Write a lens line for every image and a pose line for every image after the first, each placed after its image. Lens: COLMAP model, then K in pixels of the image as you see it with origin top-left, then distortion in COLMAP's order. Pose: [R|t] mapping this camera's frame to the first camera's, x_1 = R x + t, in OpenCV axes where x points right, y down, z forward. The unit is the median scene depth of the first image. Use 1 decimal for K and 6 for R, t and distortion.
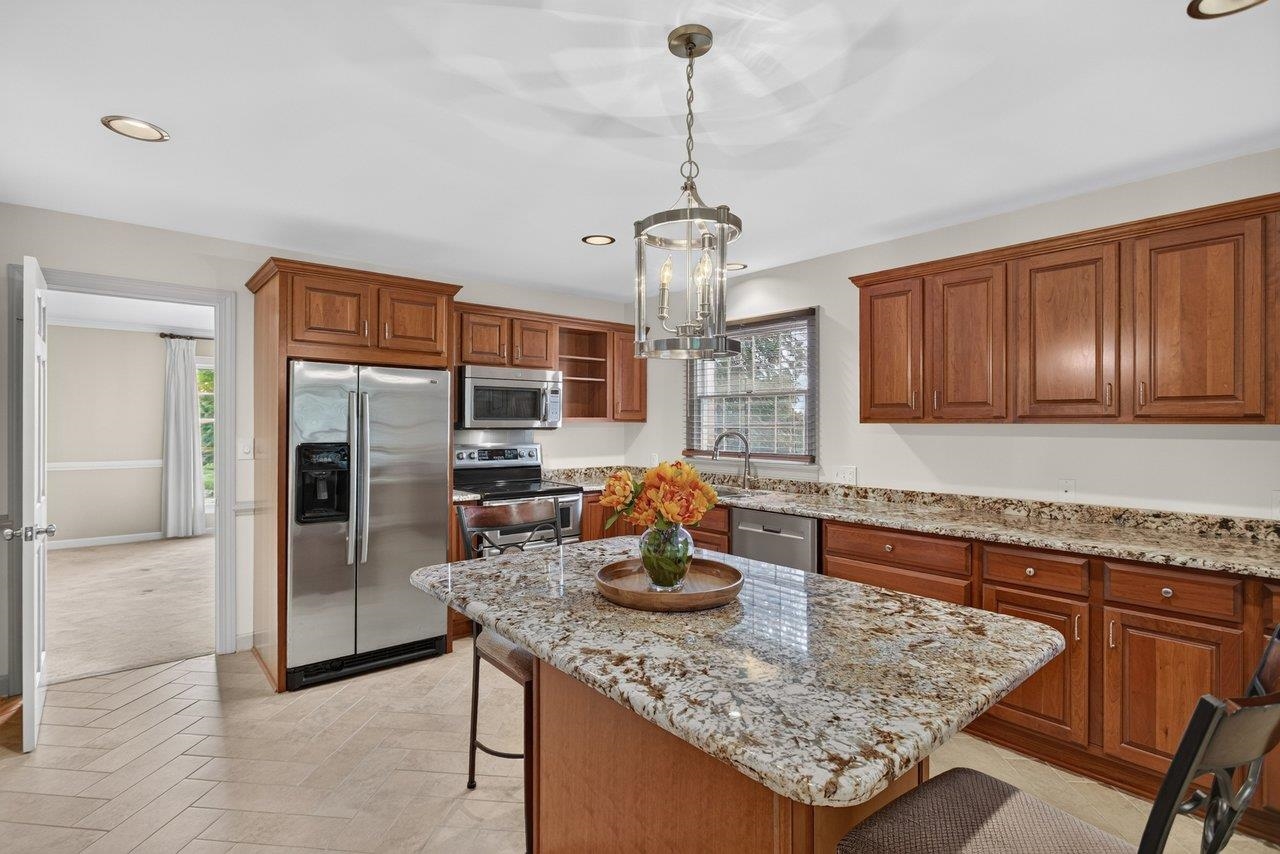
lens RADIAL K [[607.5, 0, 632.9], [0, 607.5, 426.9], [0, 0, 1]] dist [-0.019840, -0.000236]
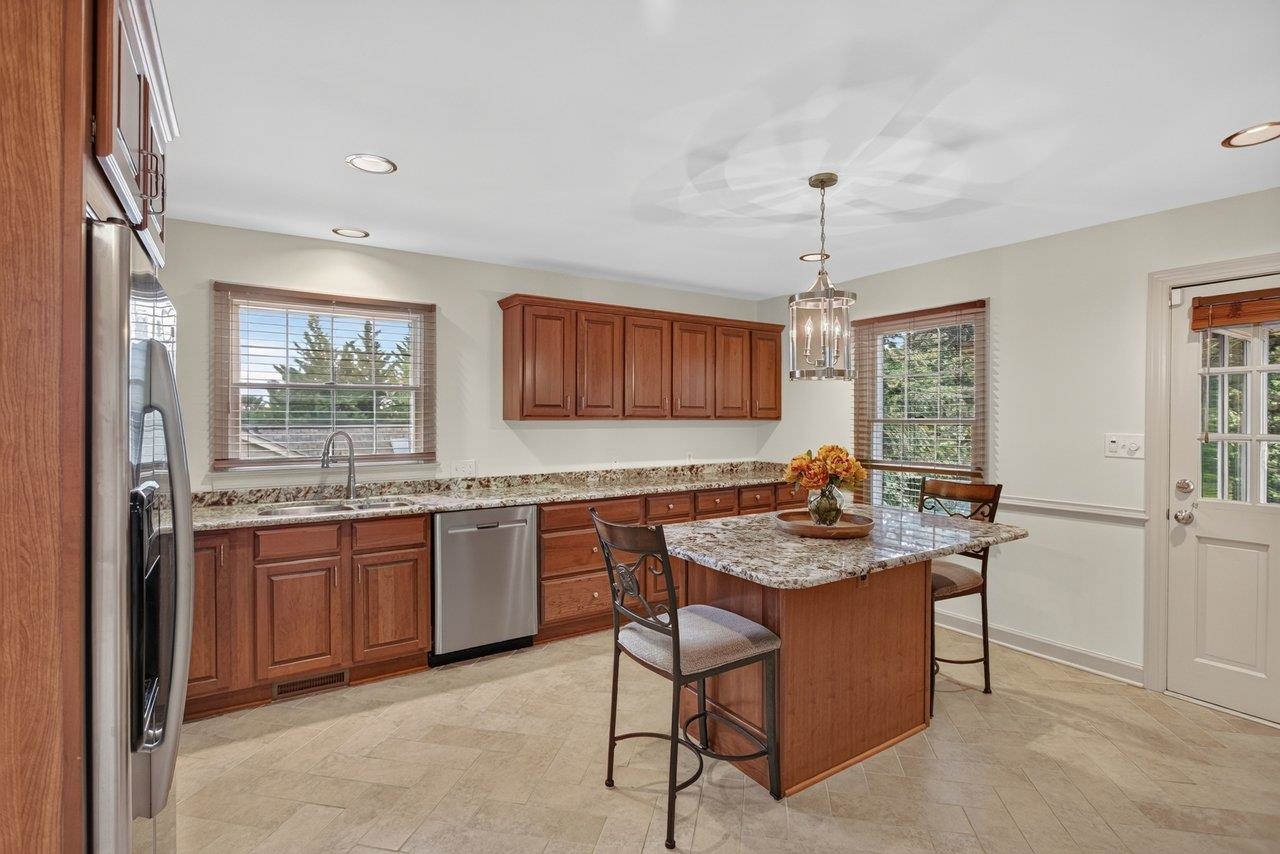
lens RADIAL K [[607.5, 0, 633.7], [0, 607.5, 419.6], [0, 0, 1]] dist [-0.019840, -0.000236]
pose [[0.118112, -0.000921, 0.993000, -0.840736], [0.007746, 0.999970, 0.000006, -0.006232], [-0.992970, 0.007691, 0.118115, 0.711705]]
